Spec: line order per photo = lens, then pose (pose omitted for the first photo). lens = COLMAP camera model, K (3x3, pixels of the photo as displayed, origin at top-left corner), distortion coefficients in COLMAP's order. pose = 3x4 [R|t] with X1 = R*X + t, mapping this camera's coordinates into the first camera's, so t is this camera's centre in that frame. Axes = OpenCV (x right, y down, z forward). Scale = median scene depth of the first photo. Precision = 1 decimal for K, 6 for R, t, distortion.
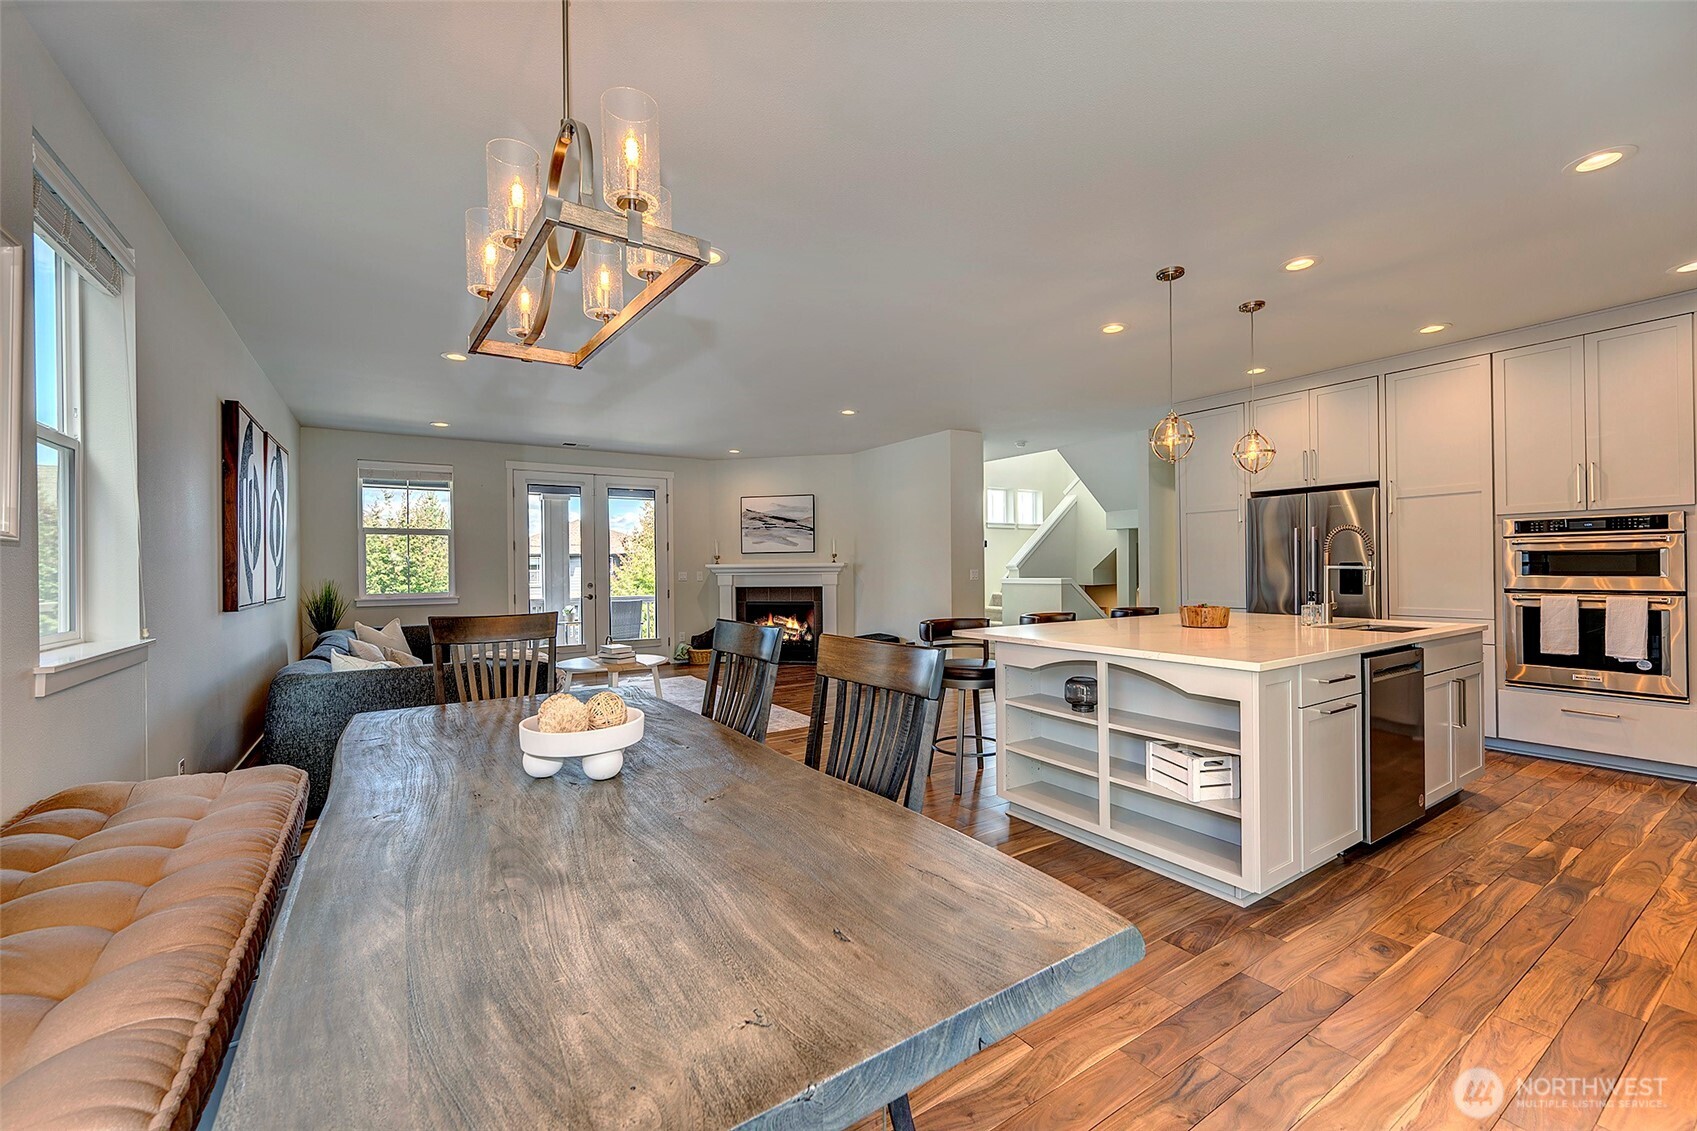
lens RADIAL K [[686.7, 0, 849.9], [0, 686.7, 565.4], [0, 0, 1]] dist [0.000711, -0.000089]
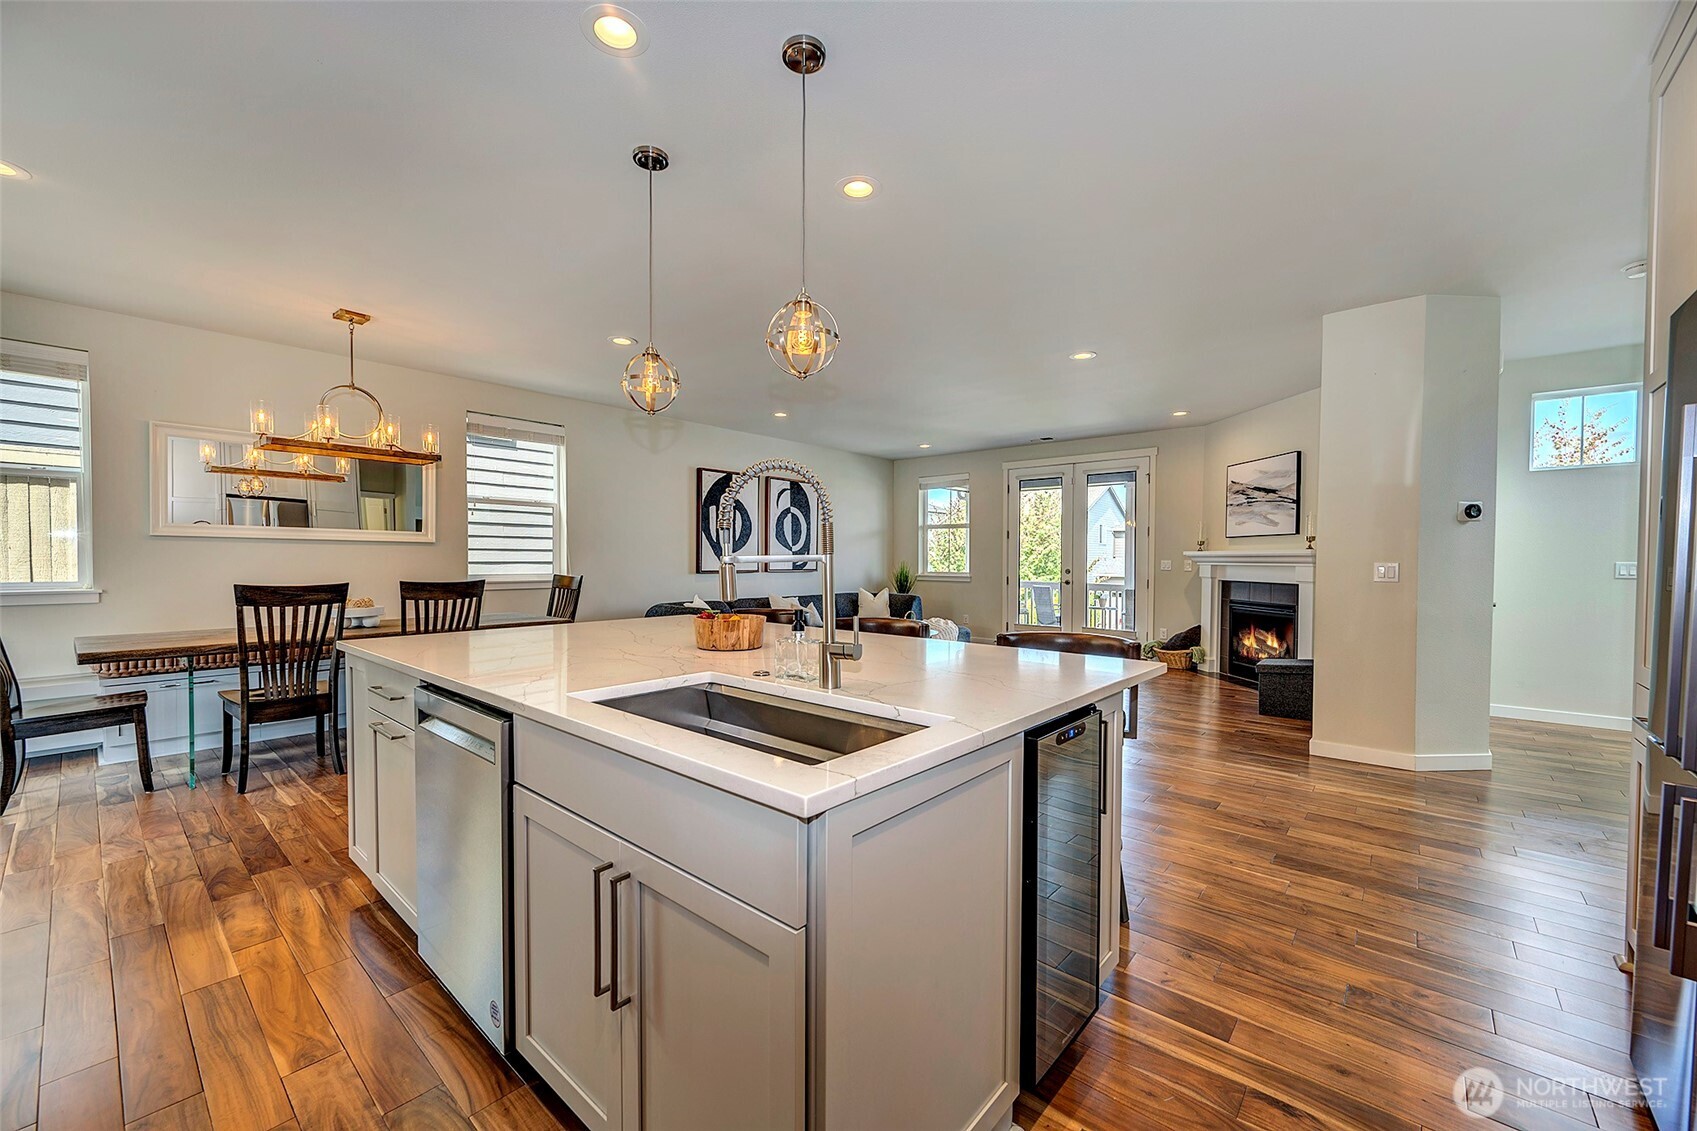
lens RADIAL K [[665.8, 0, 851.6], [0, 665.8, 570.6], [0, 0, 1]] dist [-0.000498, -0.000011]
pose [[0.273561, 0.030867, -0.961359, 0.547601], [-0.004735, 0.999516, 0.030745, -0.001474], [0.961843, -0.003859, 0.273574, 0.448122]]
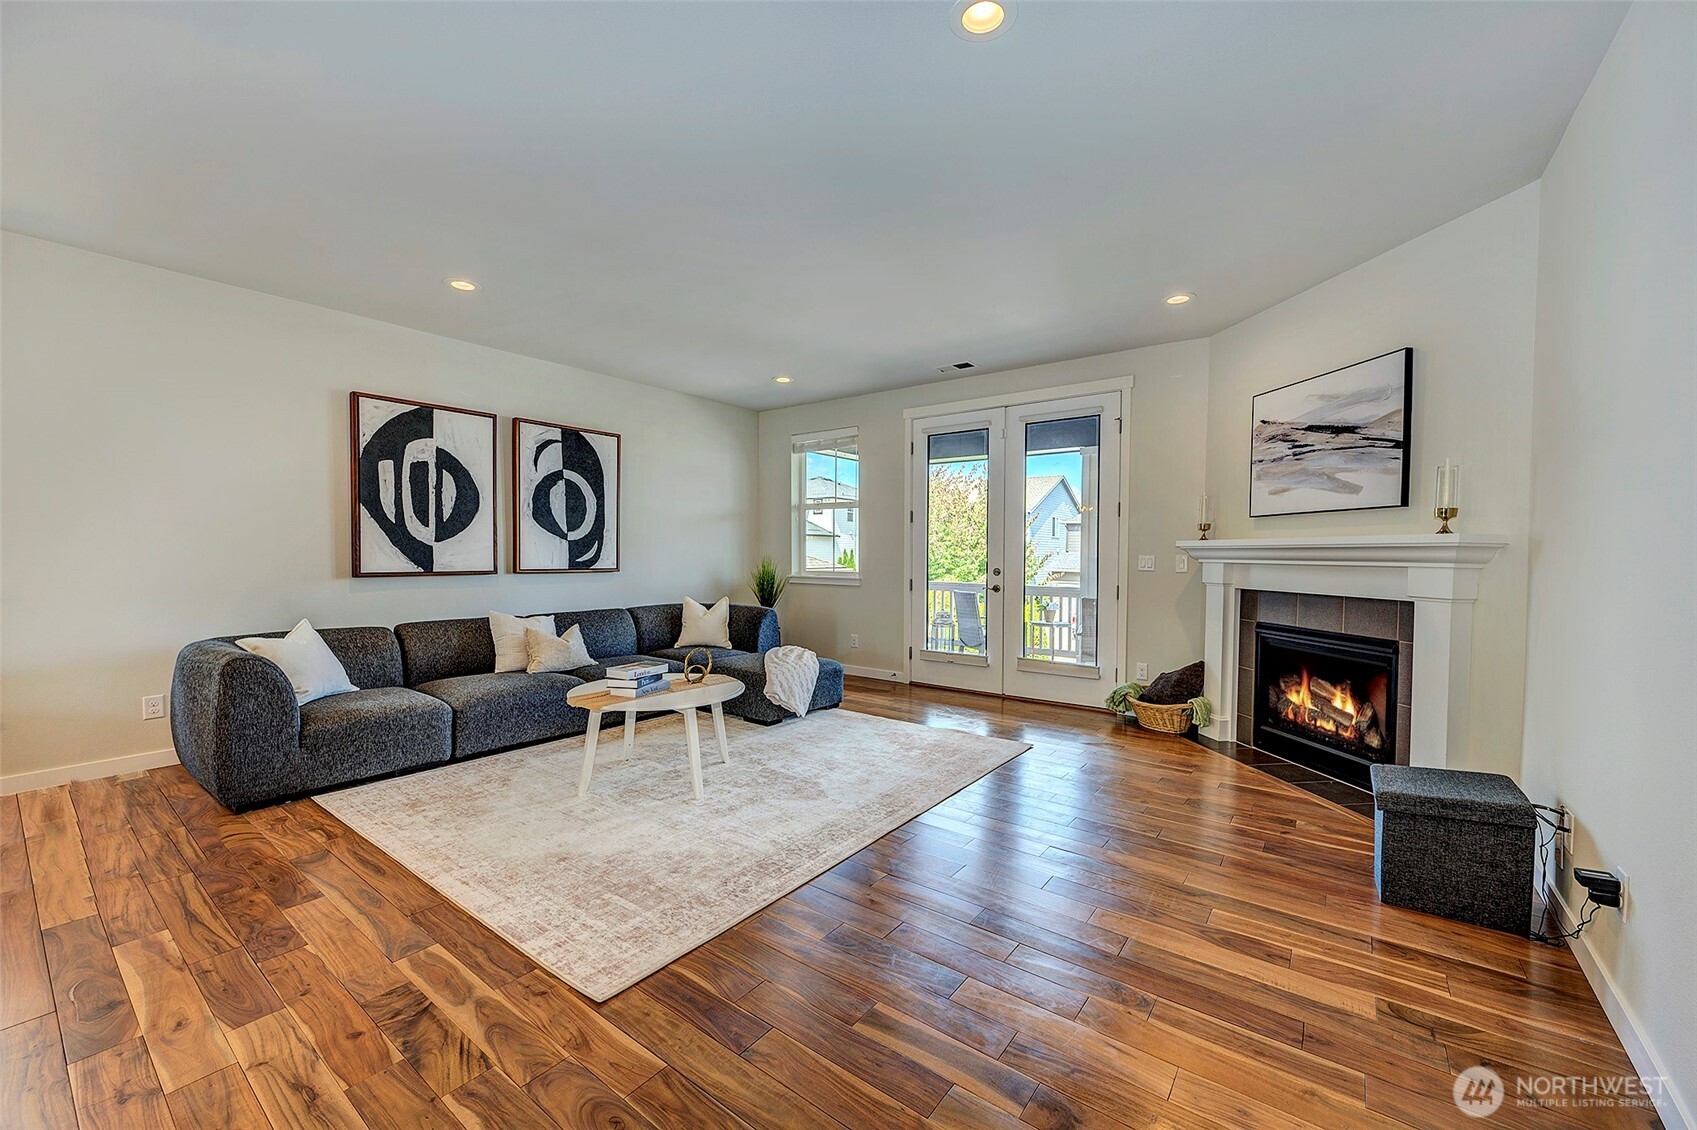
lens RADIAL K [[665.8, 0, 851.6], [0, 665.8, 570.1], [0, 0, 1]] dist [-0.000498, -0.000011]
pose [[0.332566, 0.039283, -0.942261, 0.215115], [-0.006417, 0.999203, 0.039392, 0.002820], [0.943058, -0.007054, 0.332553, 0.704261]]
